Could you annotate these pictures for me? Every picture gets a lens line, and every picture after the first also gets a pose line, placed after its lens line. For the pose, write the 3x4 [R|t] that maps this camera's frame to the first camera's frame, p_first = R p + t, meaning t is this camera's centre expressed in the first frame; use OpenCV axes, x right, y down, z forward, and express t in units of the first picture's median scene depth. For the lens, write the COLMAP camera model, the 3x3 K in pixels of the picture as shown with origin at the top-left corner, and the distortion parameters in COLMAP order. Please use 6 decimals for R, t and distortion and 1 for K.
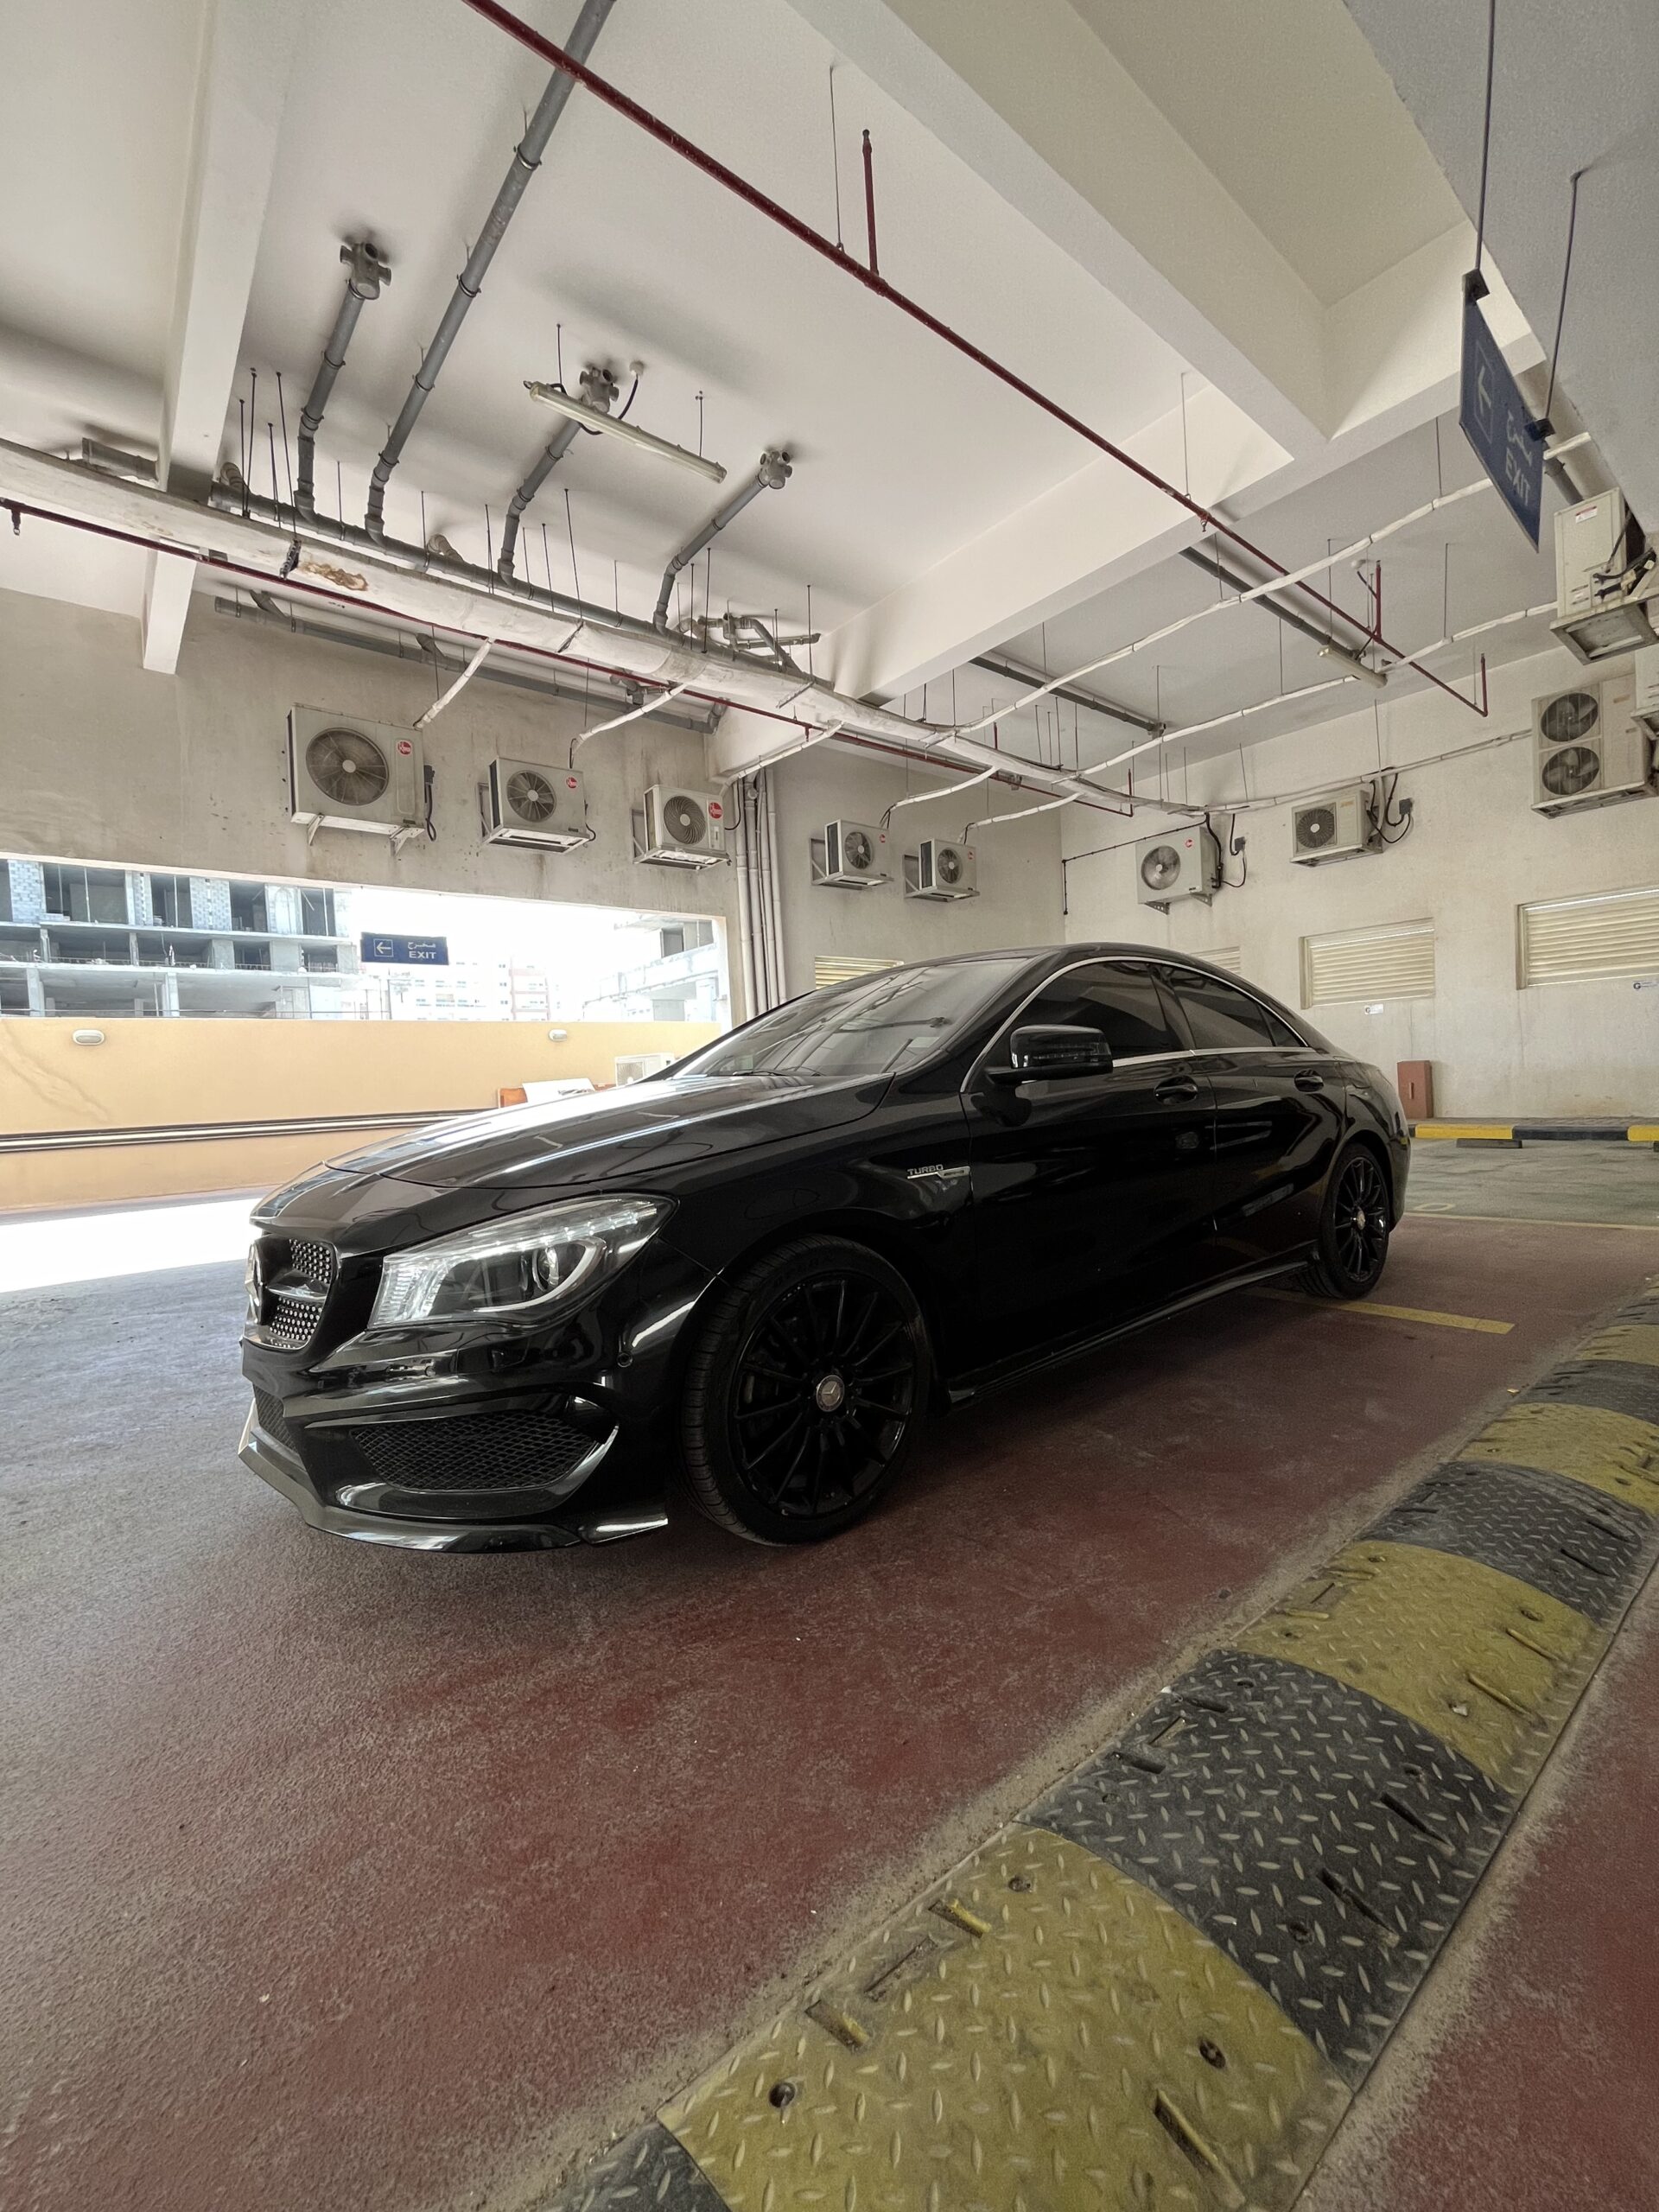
lens RADIAL K [[901.9, 0, 827.8], [0, 901.9, 1098.1], [0, 0, 1]] dist [-0.003595, 0.000087]
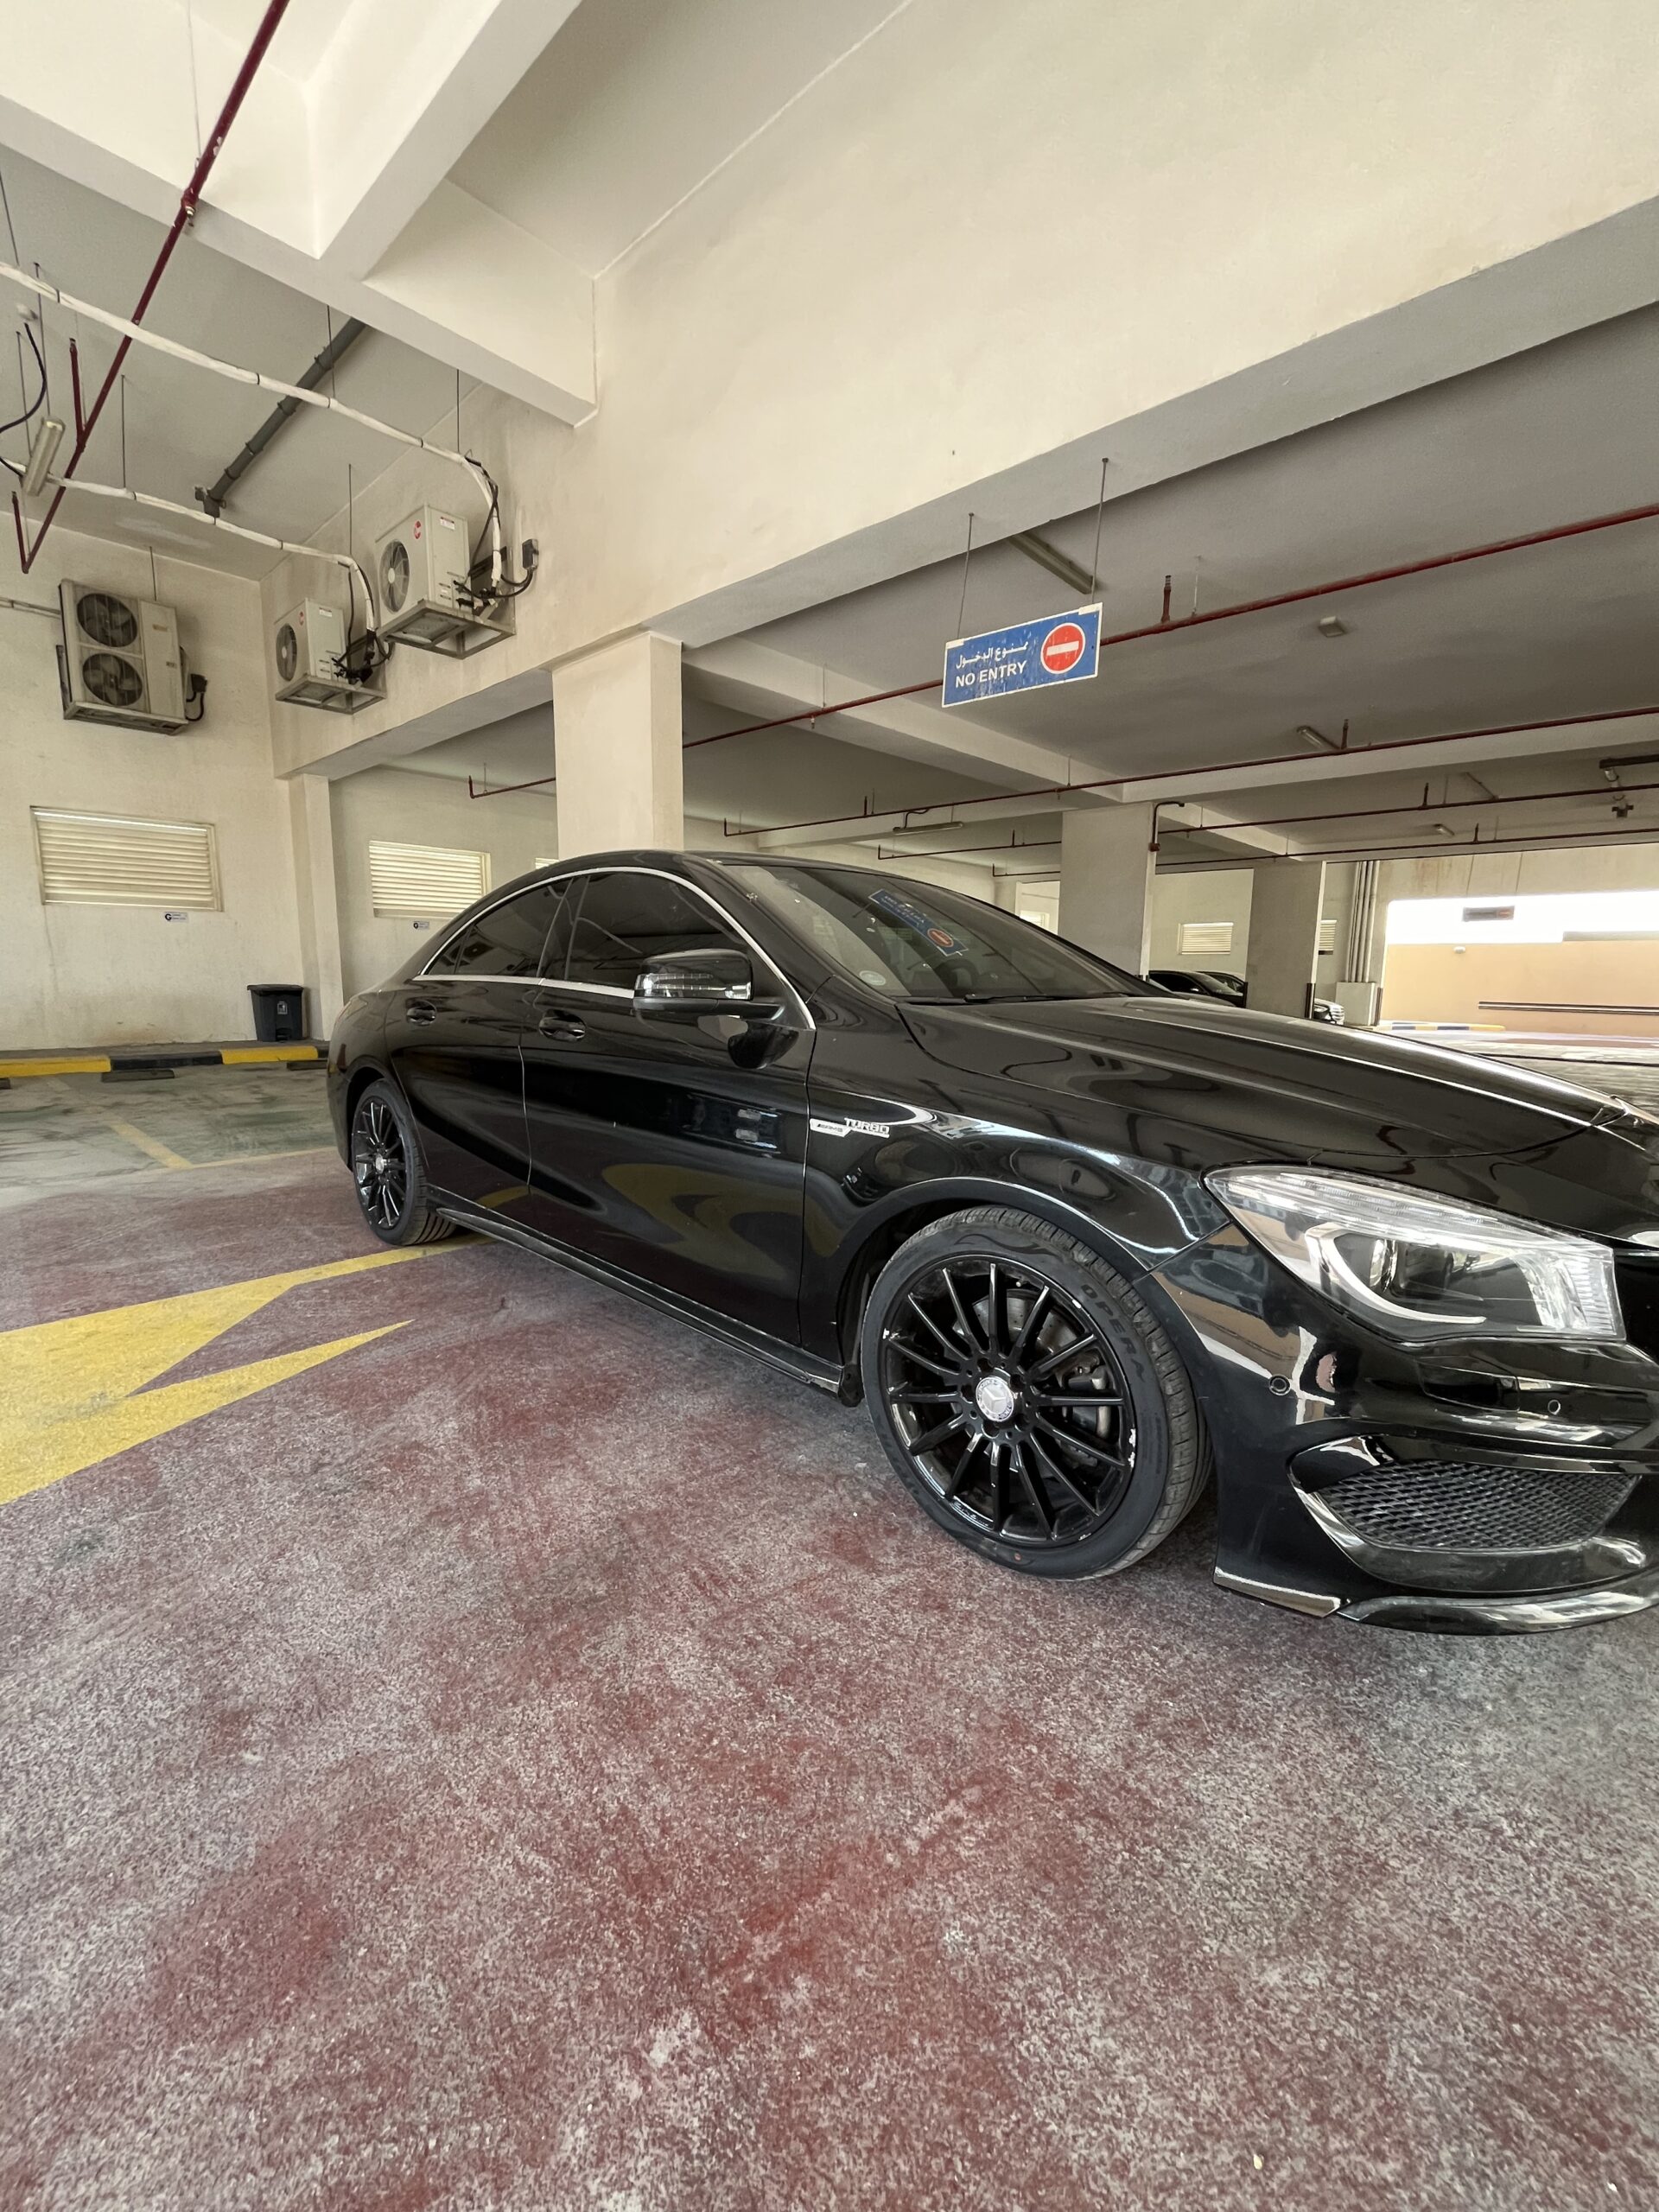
lens RADIAL K [[901.9, 0, 839.8], [0, 901.9, 1109.2], [0, 0, 1]] dist [-0.003595, 0.000087]
pose [[-0.132936, -0.103951, 0.985658, -0.248243], [0.012319, 0.994235, 0.106517, -0.004330], [-0.991048, 0.026302, -0.130889, 0.358413]]
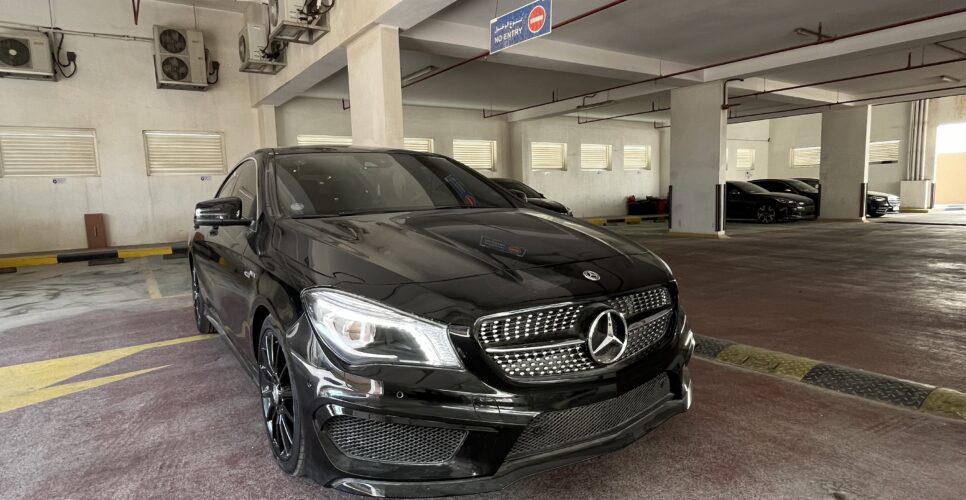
lens RADIAL K [[524.6, 0, 483.8], [0, 524.6, 252.3], [0, 0, 1]] dist [-0.003846, 0.002702]
pose [[0.084992, -0.071805, 0.993791, -0.294208], [0.046086, 0.996616, 0.068067, -0.003092], [-0.995315, 0.040014, 0.088013, 0.217630]]
